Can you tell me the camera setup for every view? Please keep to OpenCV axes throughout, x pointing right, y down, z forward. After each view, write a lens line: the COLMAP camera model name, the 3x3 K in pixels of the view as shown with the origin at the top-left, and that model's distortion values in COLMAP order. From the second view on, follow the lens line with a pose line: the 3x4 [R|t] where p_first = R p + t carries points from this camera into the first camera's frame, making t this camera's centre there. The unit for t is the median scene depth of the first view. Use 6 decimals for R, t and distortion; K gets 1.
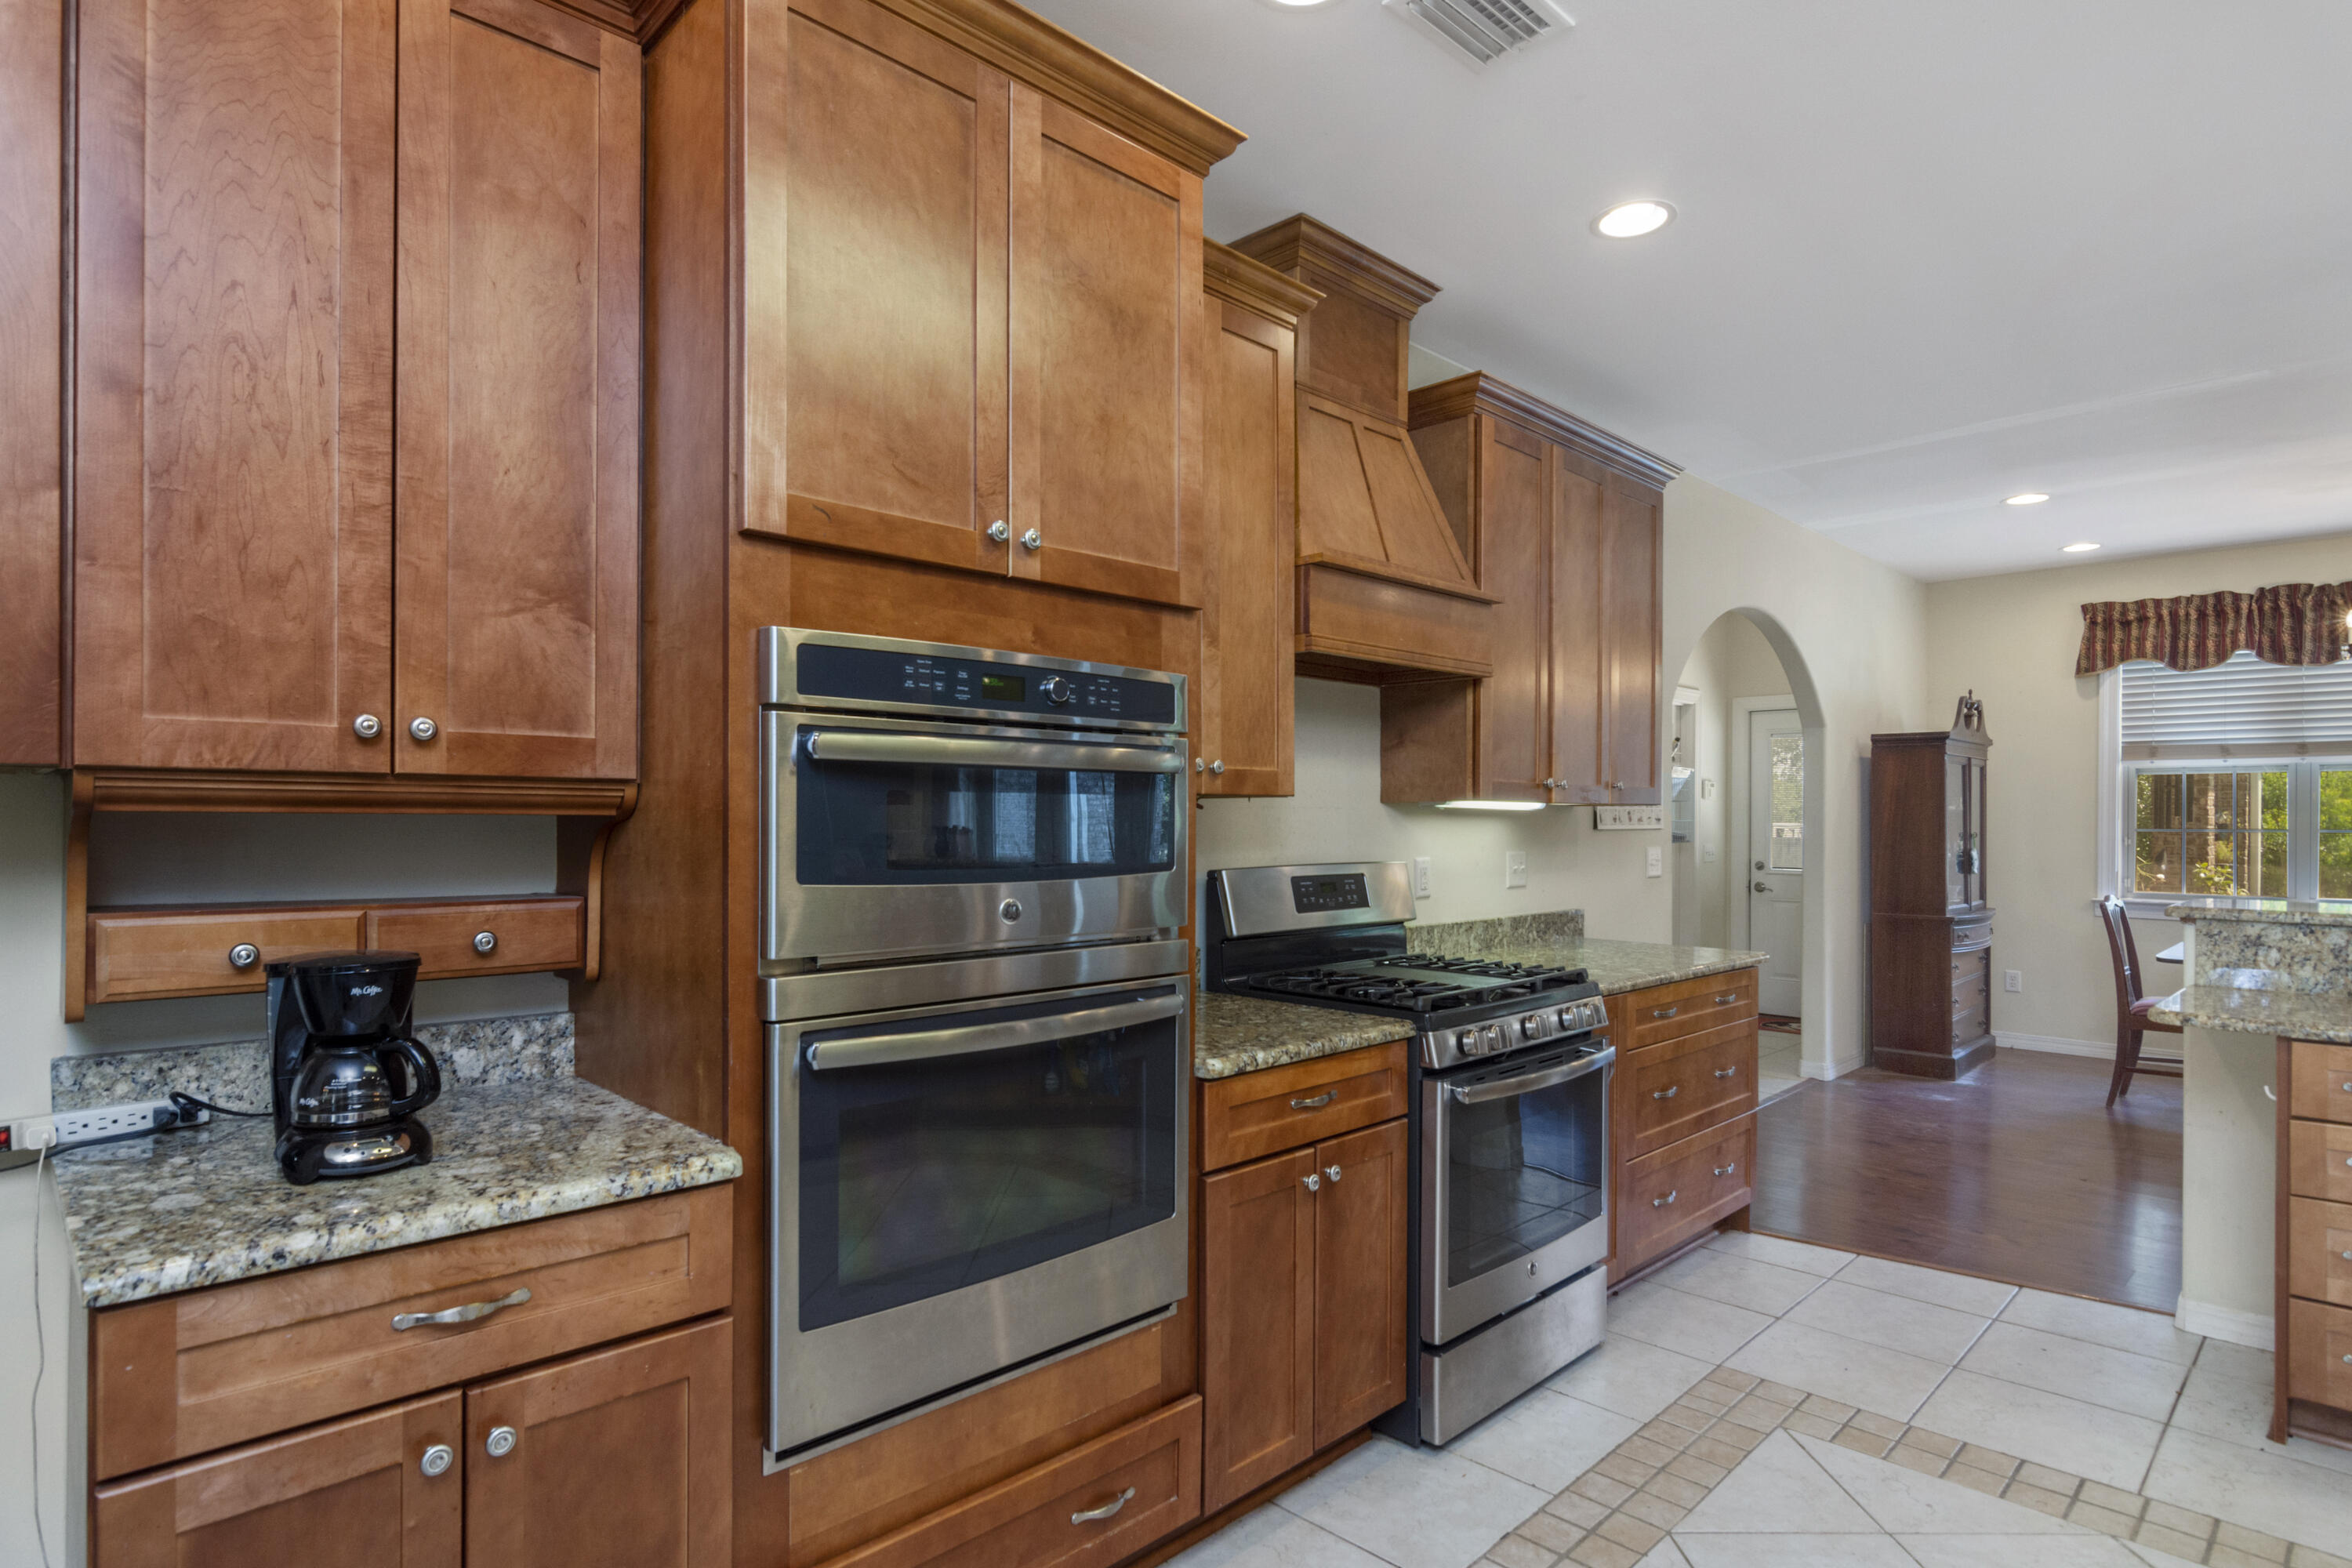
lens RADIAL K [[1227.6, 0, 1170.4], [0, 1227.6, 822.2], [0, 0, 1]] dist [-0.002486, -0.001494]
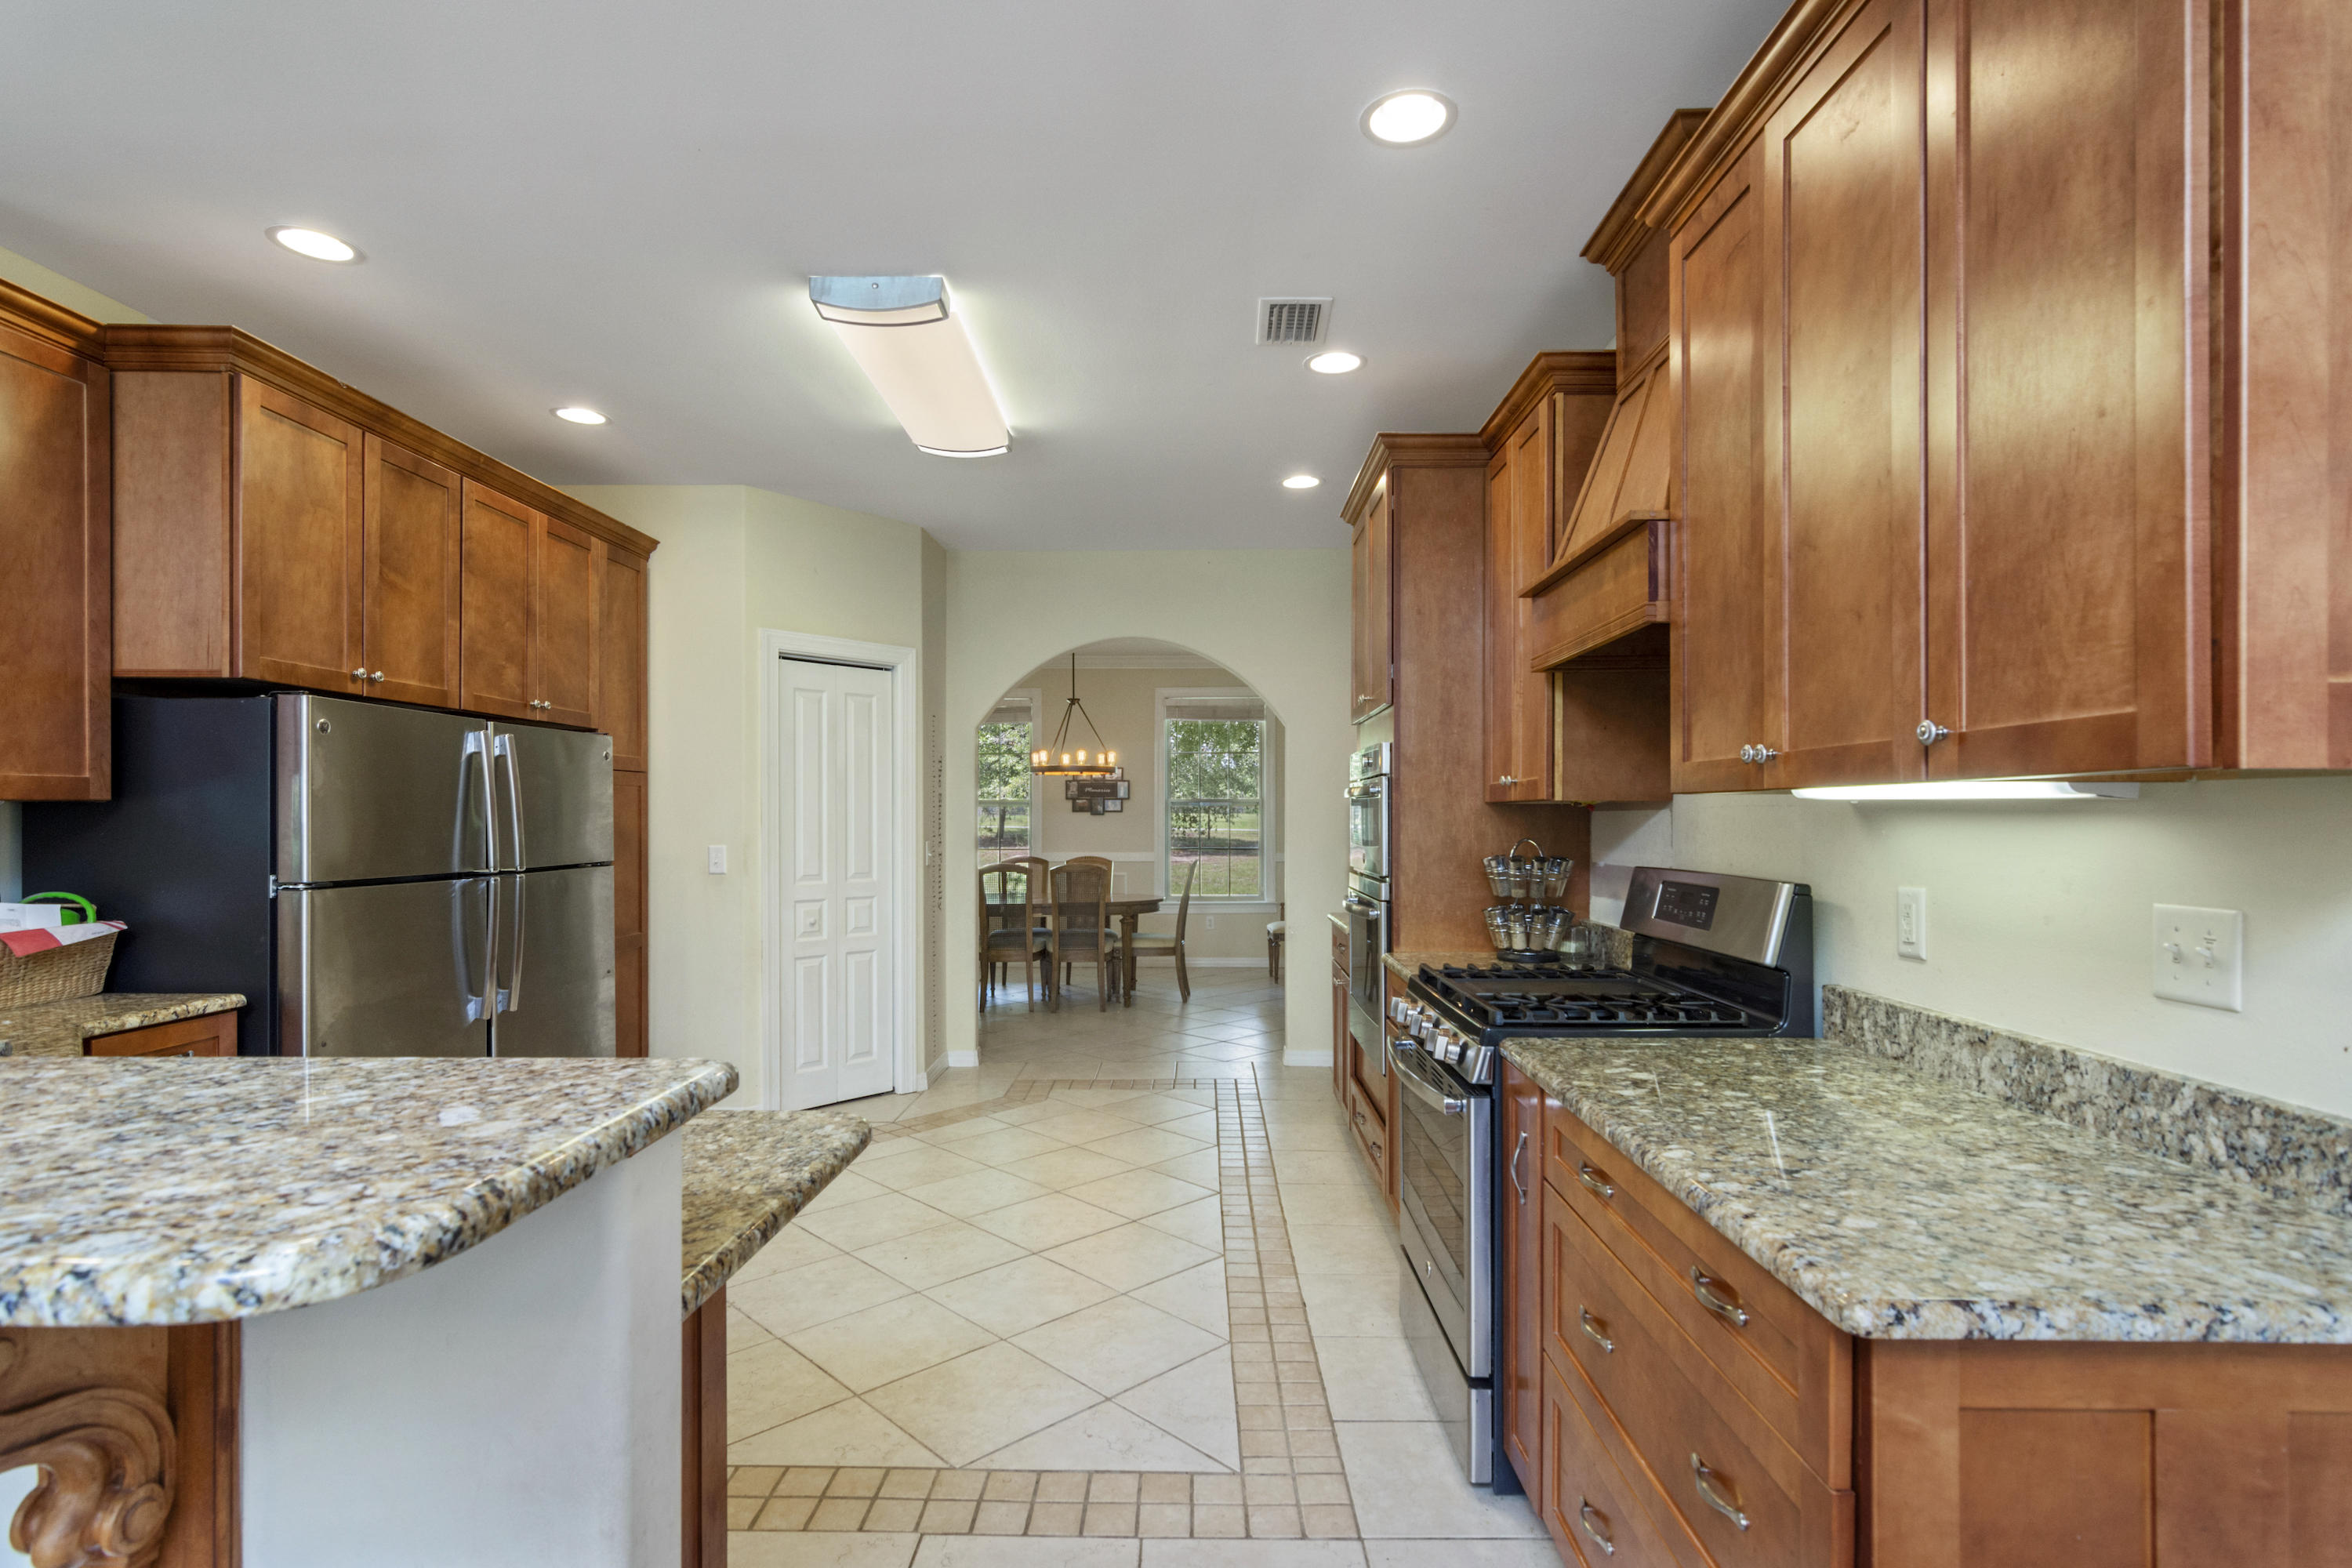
lens RADIAL K [[1139.0, 0, 1172.3], [0, 1139.0, 817.5], [0, 0, 1]] dist [-0.002042, 0.000835]
pose [[-0.714826, -0.003473, -0.699293, 1.794791], [-0.004476, 0.999990, -0.000391, -0.003945], [0.699288, 0.002850, -0.714835, 2.489341]]
